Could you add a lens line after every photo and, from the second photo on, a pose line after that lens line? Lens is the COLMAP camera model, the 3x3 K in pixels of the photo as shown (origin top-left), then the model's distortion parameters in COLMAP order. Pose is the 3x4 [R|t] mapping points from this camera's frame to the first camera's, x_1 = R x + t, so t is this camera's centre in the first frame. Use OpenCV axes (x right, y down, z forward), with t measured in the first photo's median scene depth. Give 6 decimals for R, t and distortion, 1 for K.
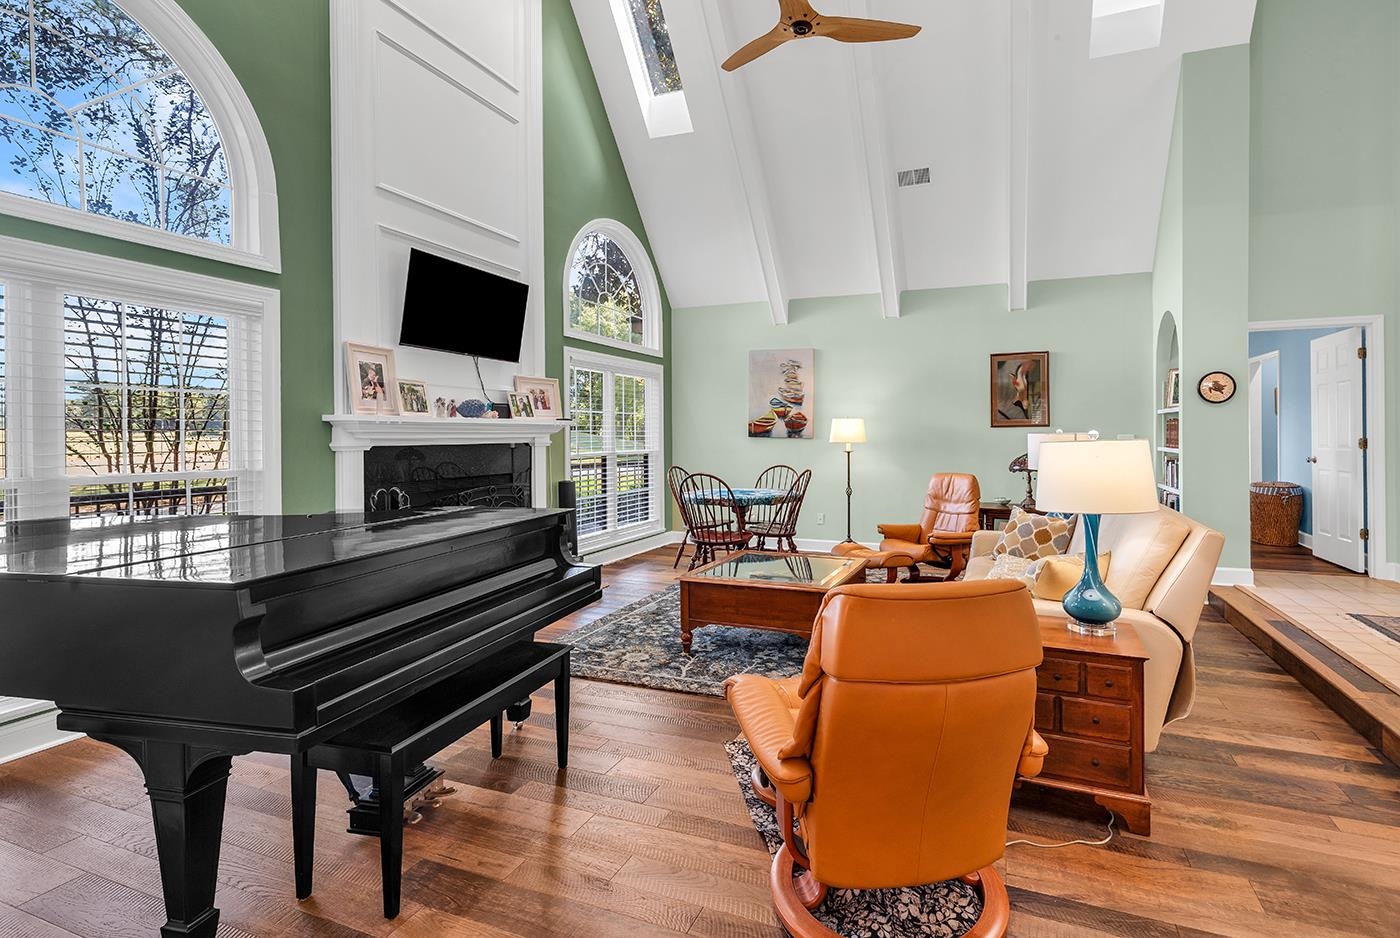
lens RADIAL K [[635.5, 0, 776.4], [0, 635.5, 434.6], [0, 0, 1]] dist [0.001788, -0.000906]
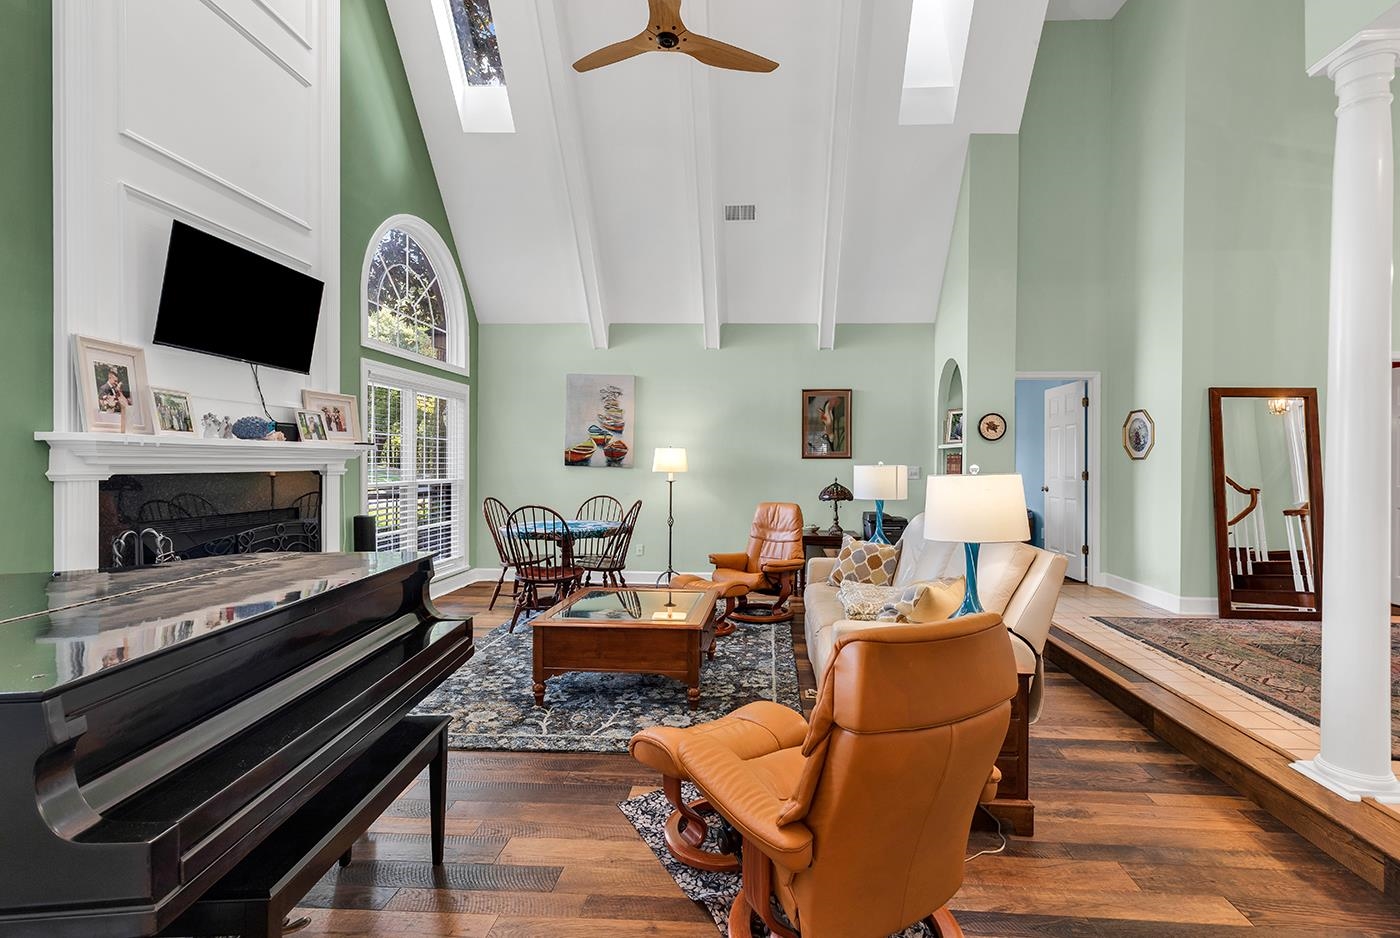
lens RADIAL K [[624.9, 0, 725.2], [0, 624.9, 463.0], [0, 0, 1]] dist [0.004371, -0.001296]
pose [[0.957697, 0.011124, 0.287564, -0.120558], [-0.011389, 0.999935, -0.000750, -0.002804], [-0.287554, -0.002557, 0.957761, 0.060003]]
